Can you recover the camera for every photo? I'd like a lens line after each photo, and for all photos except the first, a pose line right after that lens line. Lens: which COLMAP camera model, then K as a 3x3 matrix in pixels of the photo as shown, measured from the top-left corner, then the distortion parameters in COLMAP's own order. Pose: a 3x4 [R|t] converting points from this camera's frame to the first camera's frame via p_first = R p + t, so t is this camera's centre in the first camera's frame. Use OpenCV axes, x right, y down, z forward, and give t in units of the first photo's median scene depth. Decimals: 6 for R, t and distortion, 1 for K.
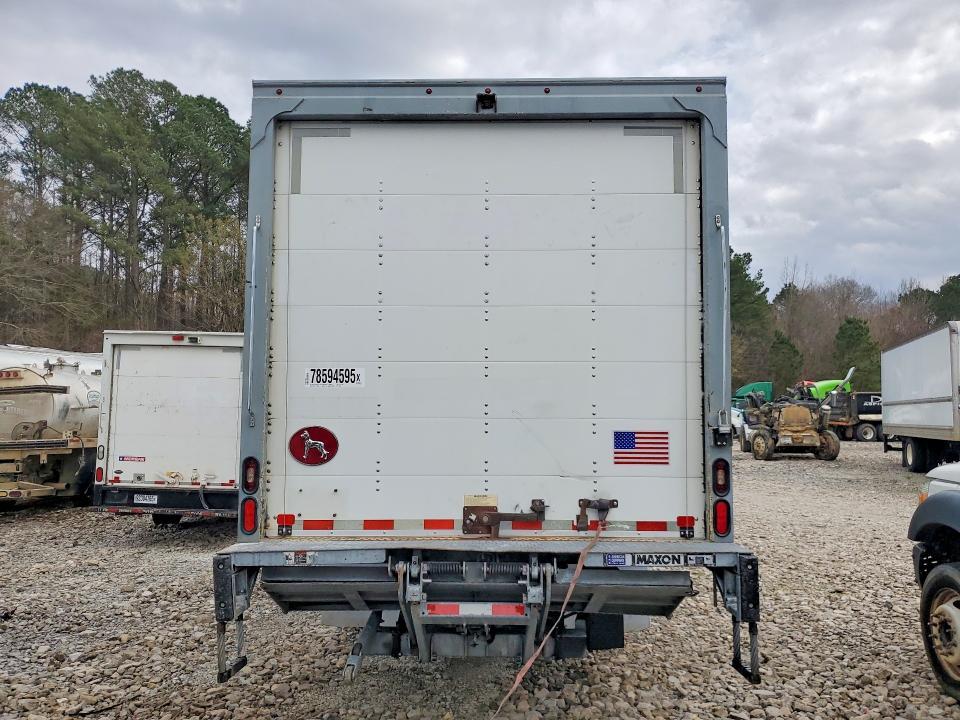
lens RADIAL K [[723.4, 0, 481.9], [0, 723.4, 362.9], [0, 0, 1]] dist [0.042976, -0.034301]
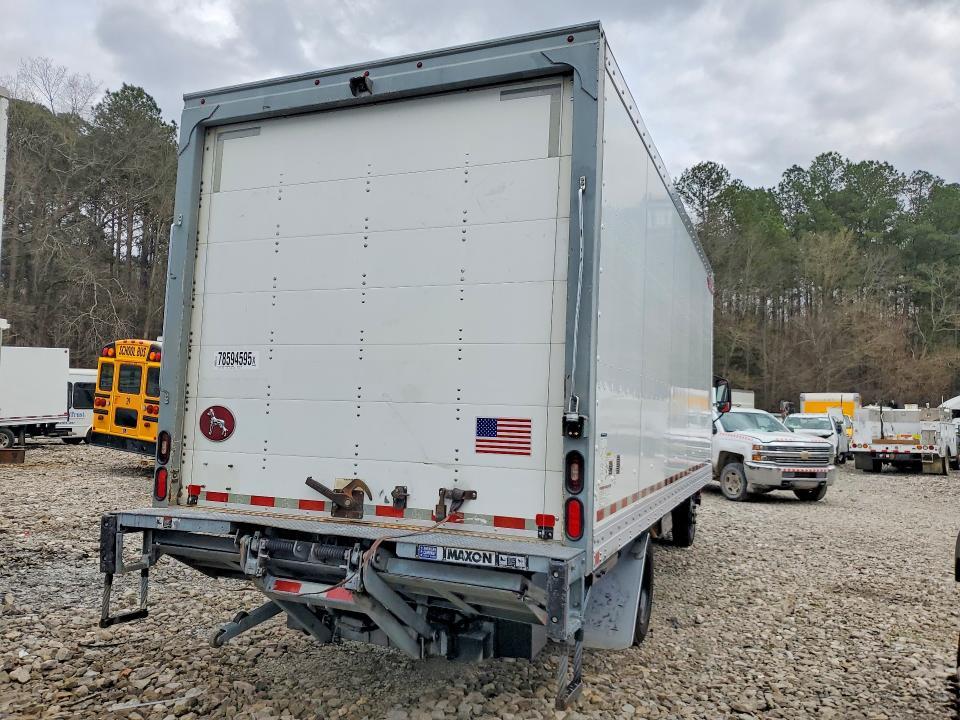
lens RADIAL K [[723.4, 0, 480.5], [0, 723.4, 351.5], [0, 0, 1]] dist [0.042976, -0.034301]
pose [[0.930864, -0.003753, -0.365346, 0.526875], [-0.004004, 0.999782, -0.020472, 0.028414], [0.365344, 0.020519, 0.930647, 0.134729]]
